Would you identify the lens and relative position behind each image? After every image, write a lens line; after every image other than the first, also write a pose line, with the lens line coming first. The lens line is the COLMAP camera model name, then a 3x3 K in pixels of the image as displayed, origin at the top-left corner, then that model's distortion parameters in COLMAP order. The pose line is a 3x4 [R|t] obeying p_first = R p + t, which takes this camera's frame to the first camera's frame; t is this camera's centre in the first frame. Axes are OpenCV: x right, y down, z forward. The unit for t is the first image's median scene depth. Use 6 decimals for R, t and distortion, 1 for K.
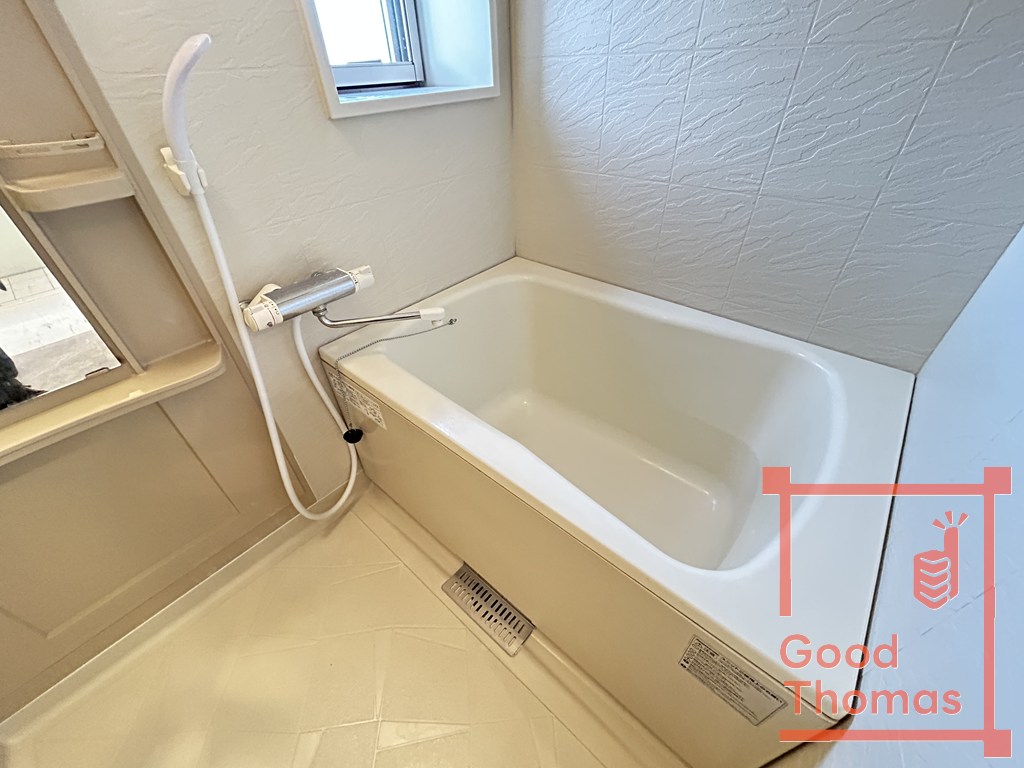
lens RADIAL K [[415.4, 0, 512.0], [0, 415.4, 384.0], [0, 0, 1]] dist [0.013629, 0.000213]
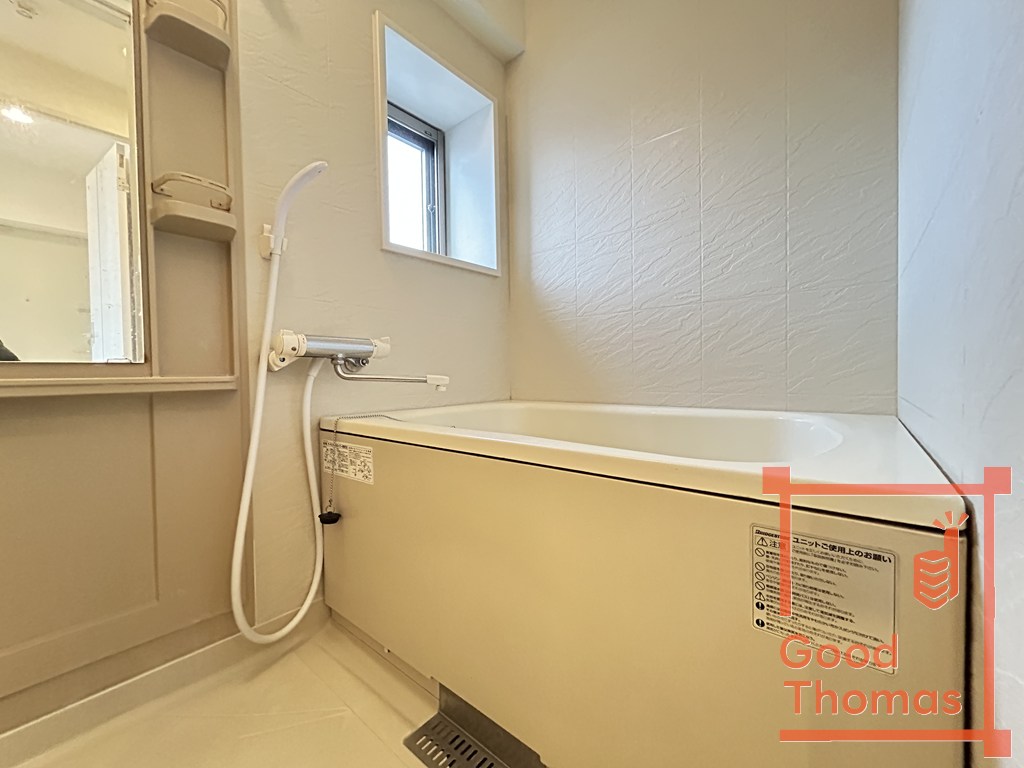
lens RADIAL K [[411.2, 0, 509.8], [0, 411.2, 382.0], [0, 0, 1]] dist [-0.000430, 0.000212]
pose [[0.999690, 0.016544, 0.018622, -0.020153], [-0.002152, 0.802138, -0.597135, 0.446056], [-0.024817, 0.596910, 0.801924, 0.126442]]
